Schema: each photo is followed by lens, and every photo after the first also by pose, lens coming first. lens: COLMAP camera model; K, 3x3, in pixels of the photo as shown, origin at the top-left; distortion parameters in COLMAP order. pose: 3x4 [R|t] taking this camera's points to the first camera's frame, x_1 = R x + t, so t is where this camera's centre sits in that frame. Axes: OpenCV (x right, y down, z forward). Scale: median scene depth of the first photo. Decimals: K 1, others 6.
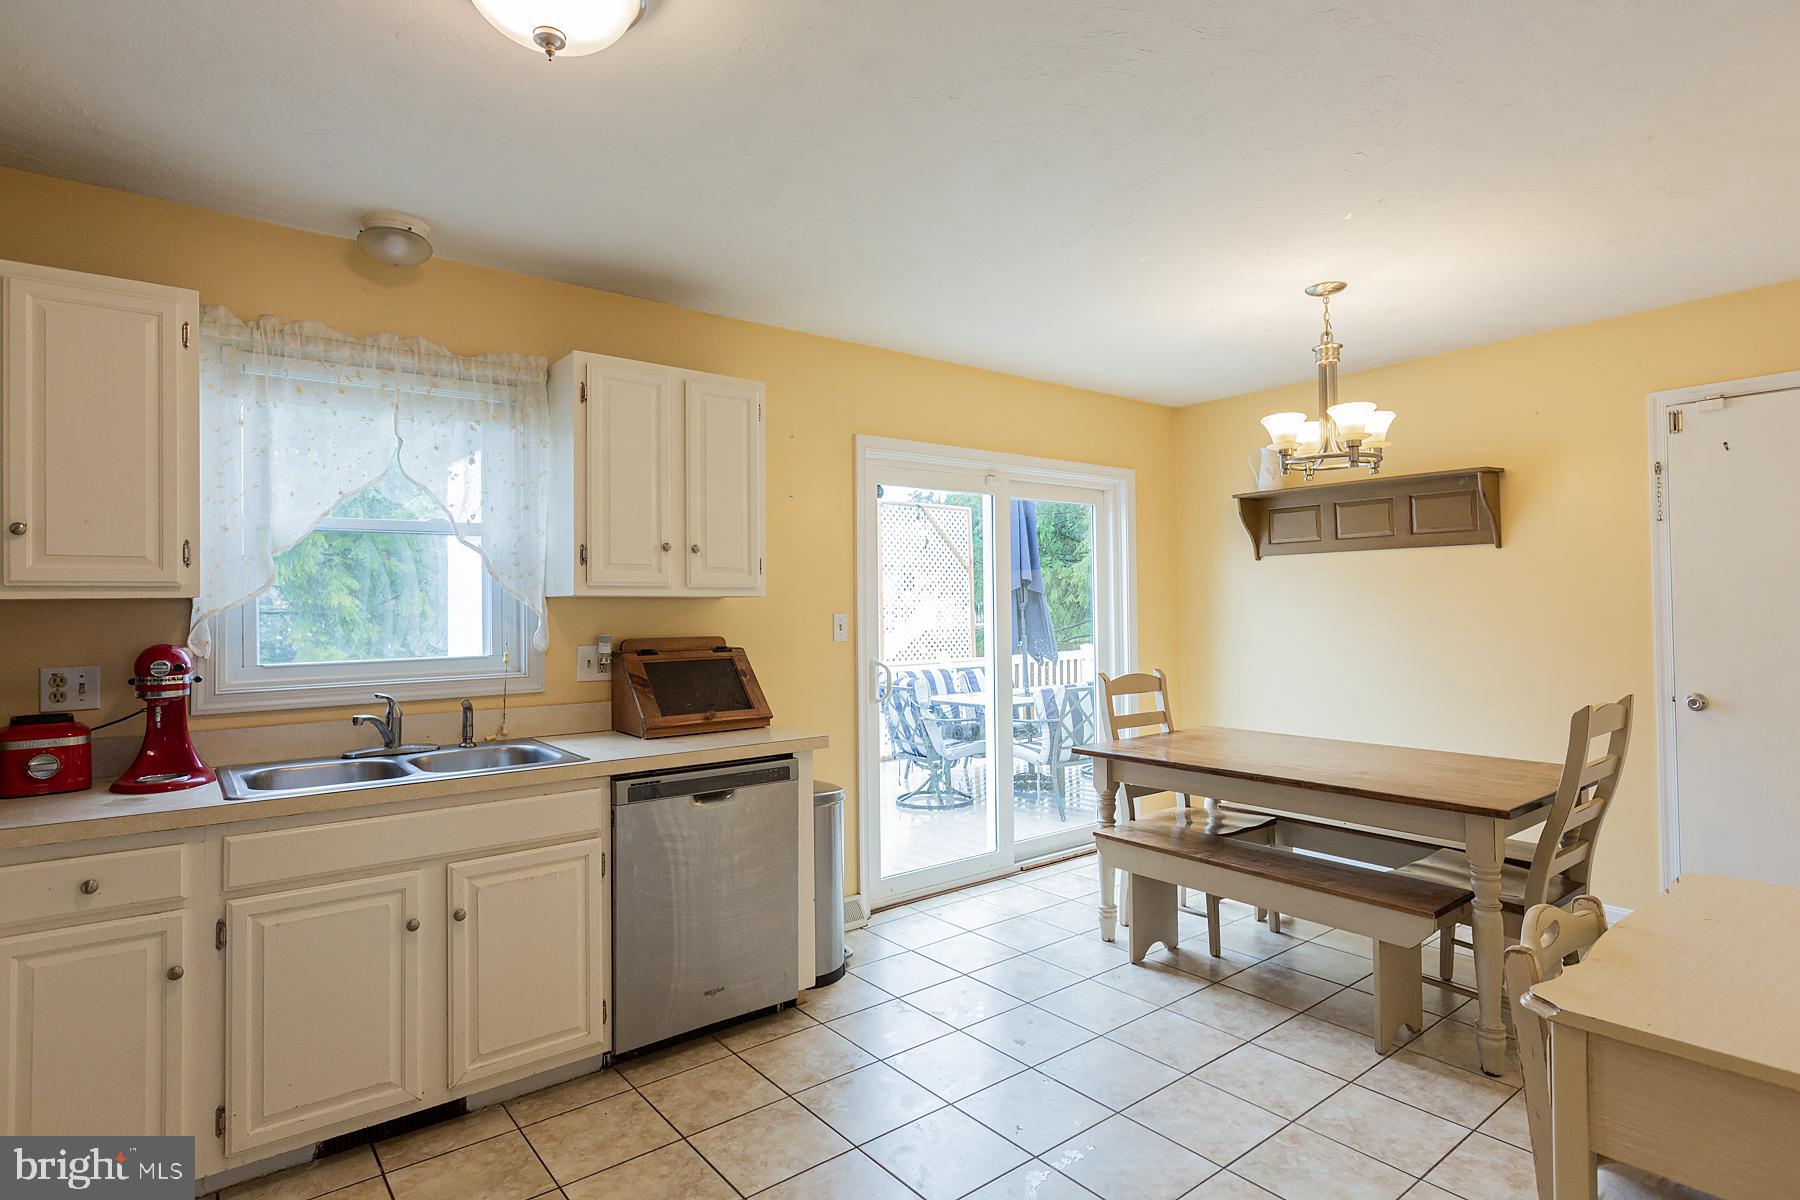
lens RADIAL K [[931.2, 0, 896.4], [0, 931.2, 588.6], [0, 0, 1]] dist [-0.006019, 0.000204]
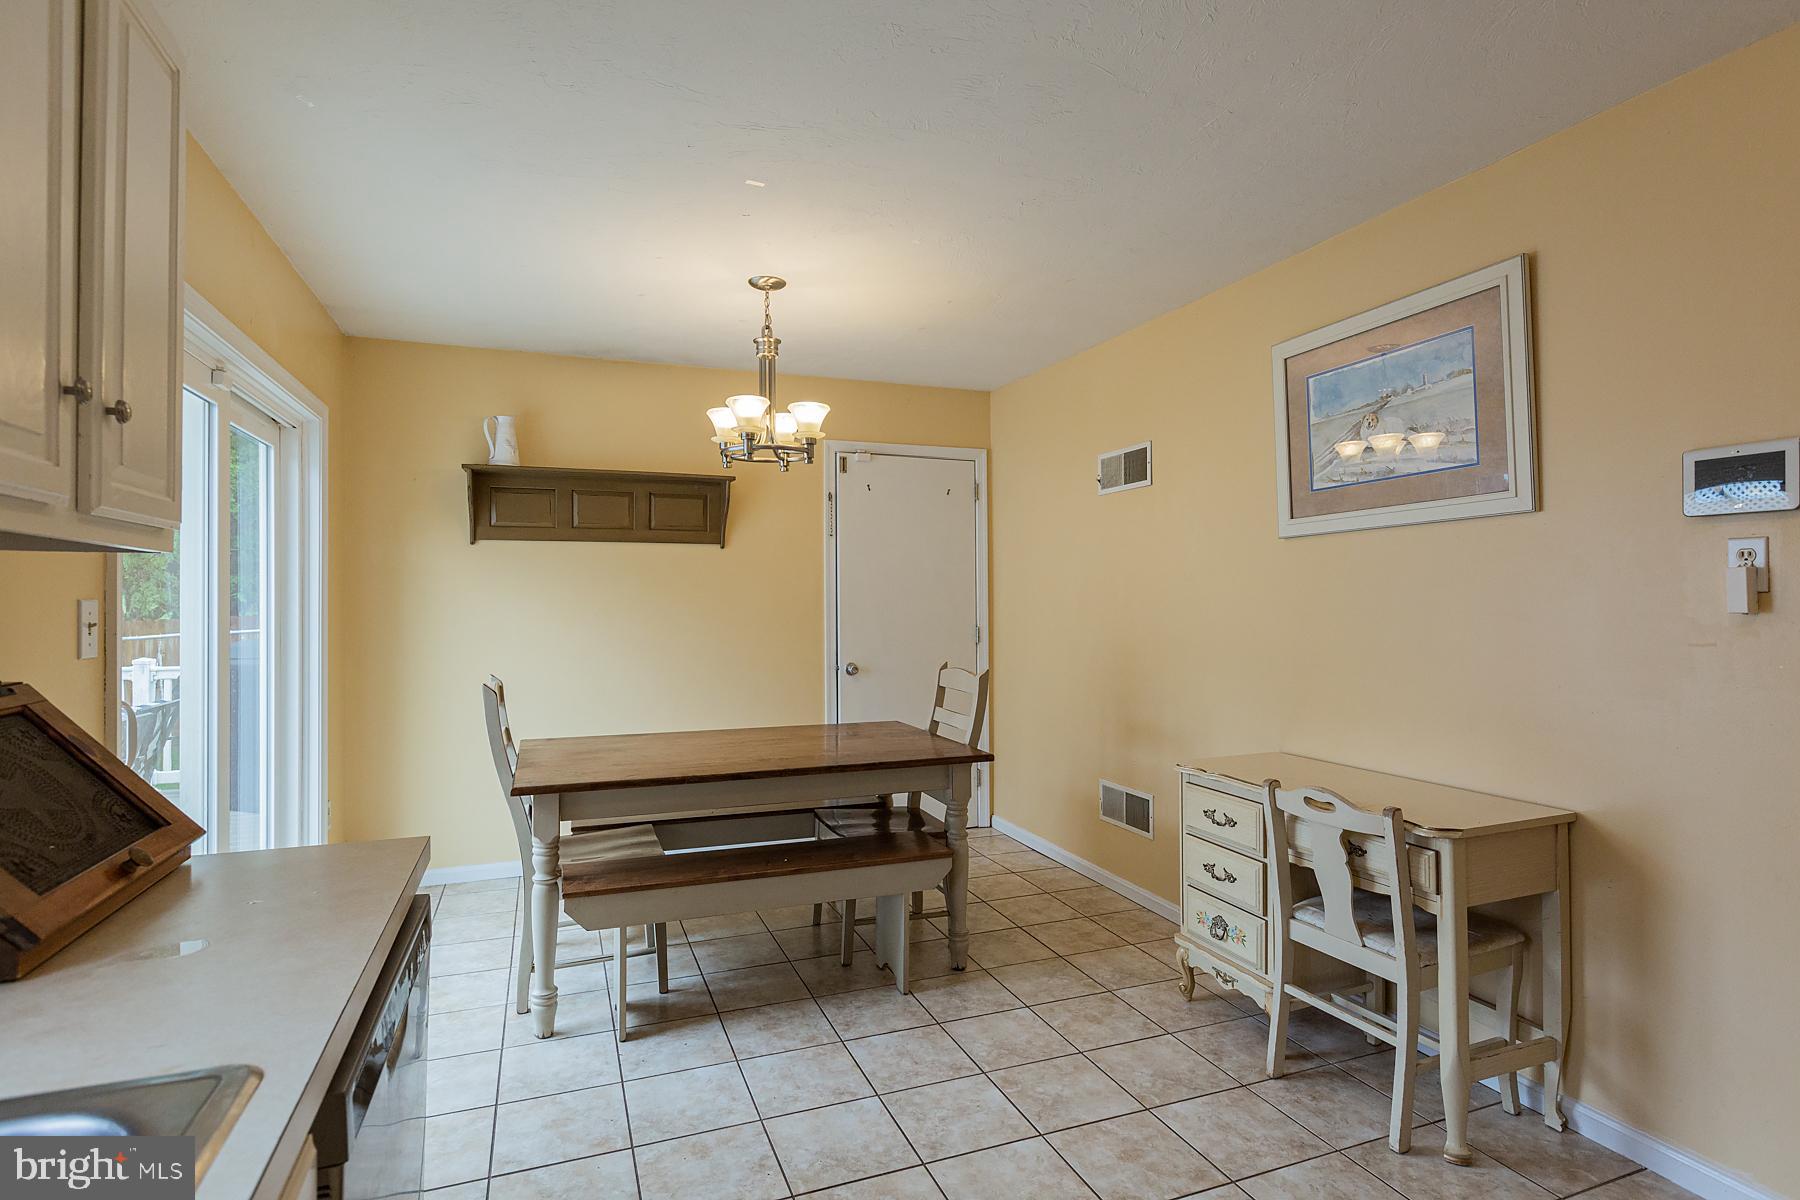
lens RADIAL K [[901.9, 0, 906.5], [0, 901.9, 589.4], [0, 0, 1]] dist [0.000423, -0.000677]
pose [[0.291138, 0.019250, 0.956487, -0.436193], [-0.020096, 0.999700, -0.014003, 0.022851], [-0.956470, -0.015145, 0.291437, 0.567579]]
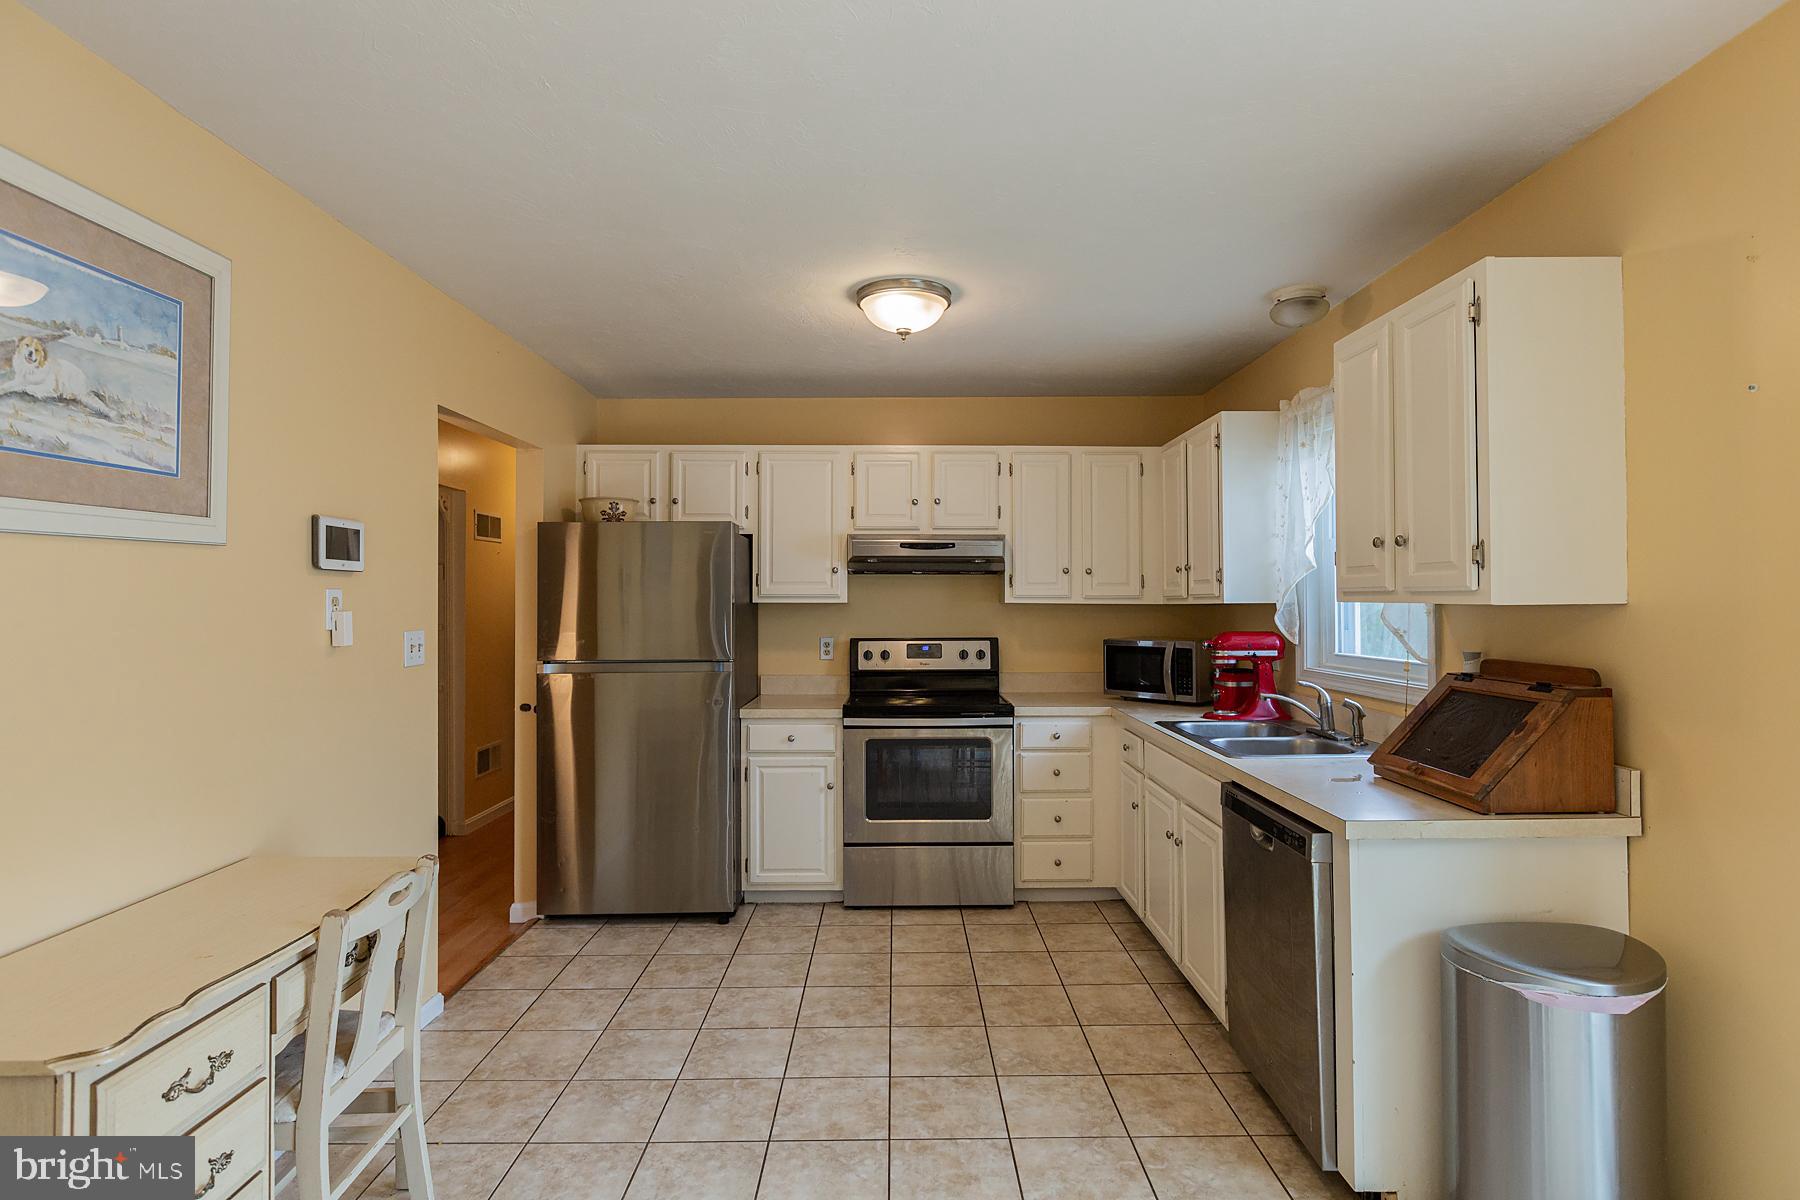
lens RADIAL K [[901.9, 0, 907.2], [0, 901.9, 591.1], [0, 0, 1]] dist [0.000423, -0.000677]
pose [[-0.607672, 0.004299, -0.794177, 0.576379], [0.026702, 0.999531, -0.015021, -0.001927], [0.793739, -0.030335, -0.607501, 1.070904]]
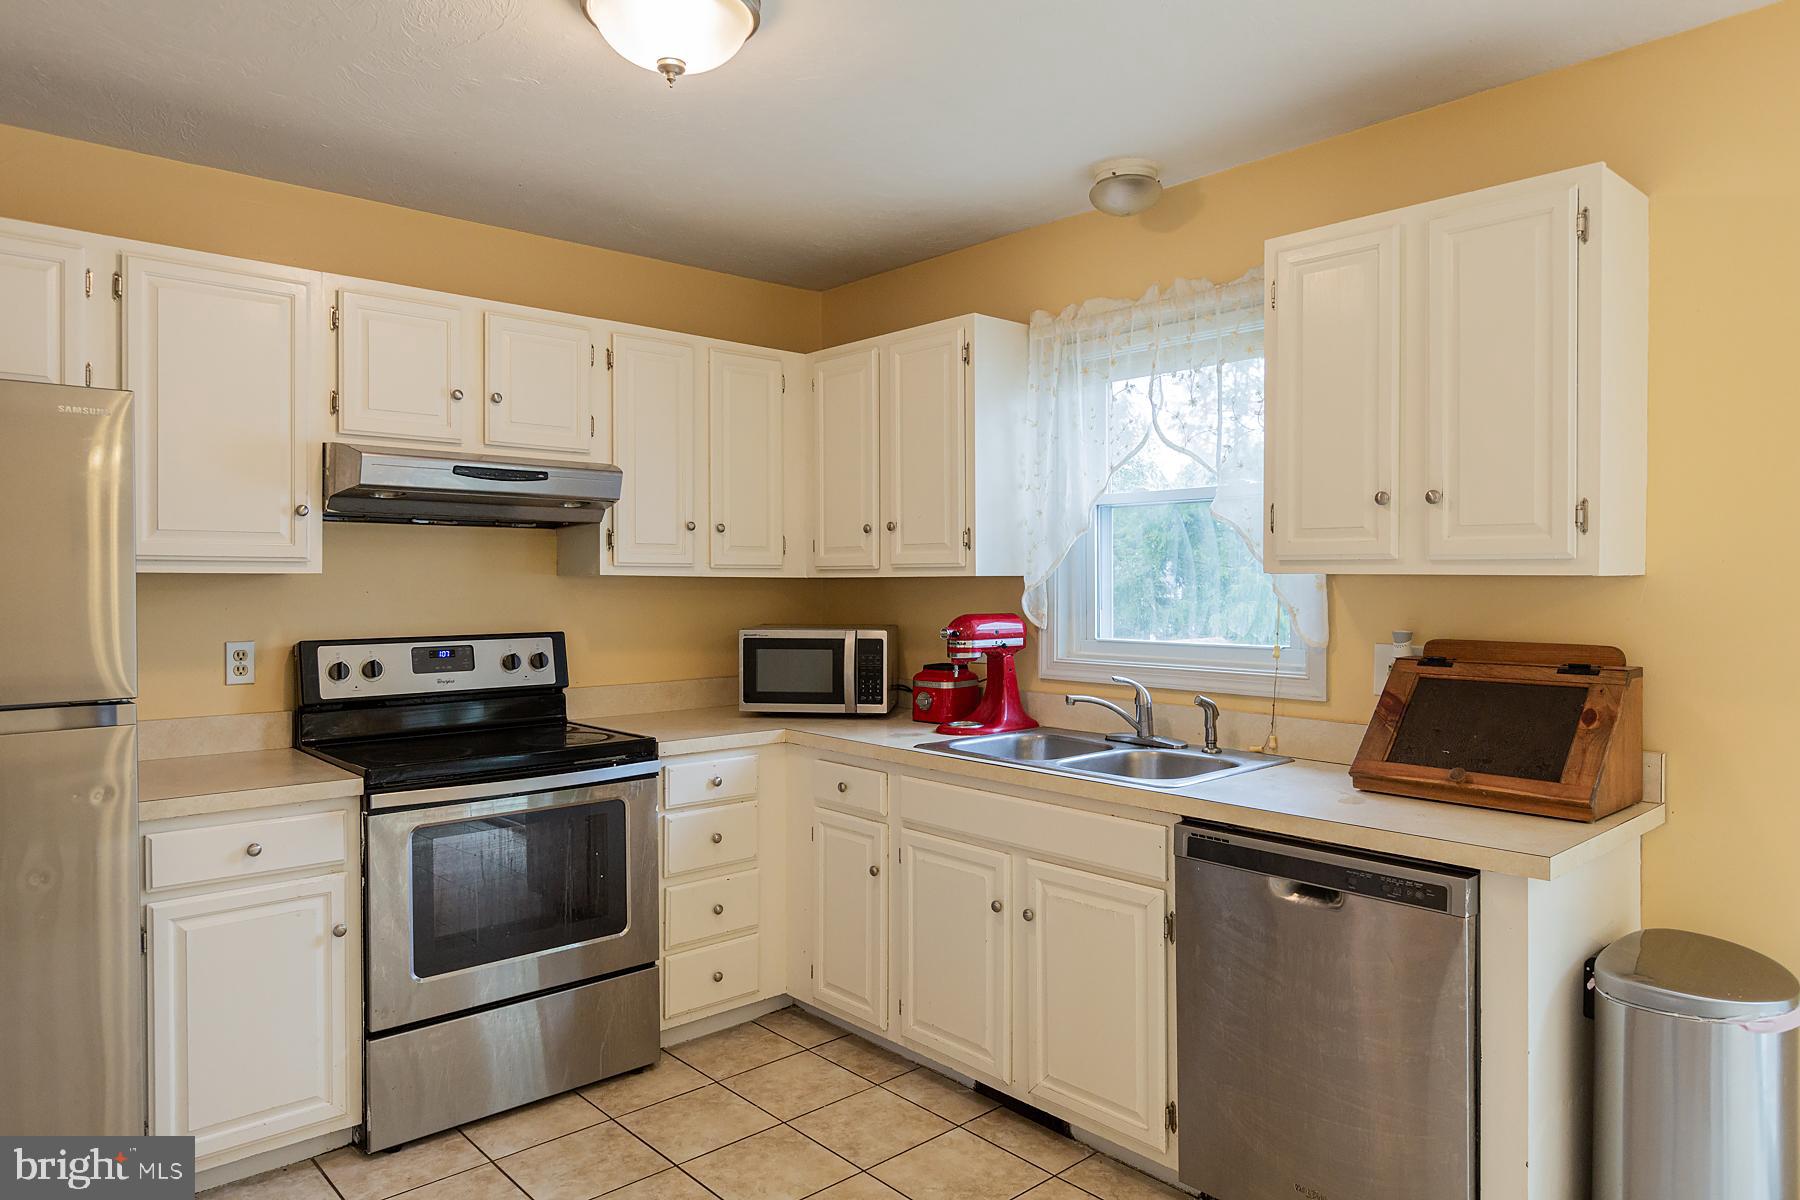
lens RADIAL K [[1131.0, 0, 899.5], [0, 1131.0, 589.7], [0, 0, 1]] dist [0.005171, -0.003520]
pose [[0.065298, 0.023559, -0.997588, 0.474402], [0.020120, 0.999487, 0.024920, -0.007615], [0.997663, -0.021698, 0.064790, 0.574984]]
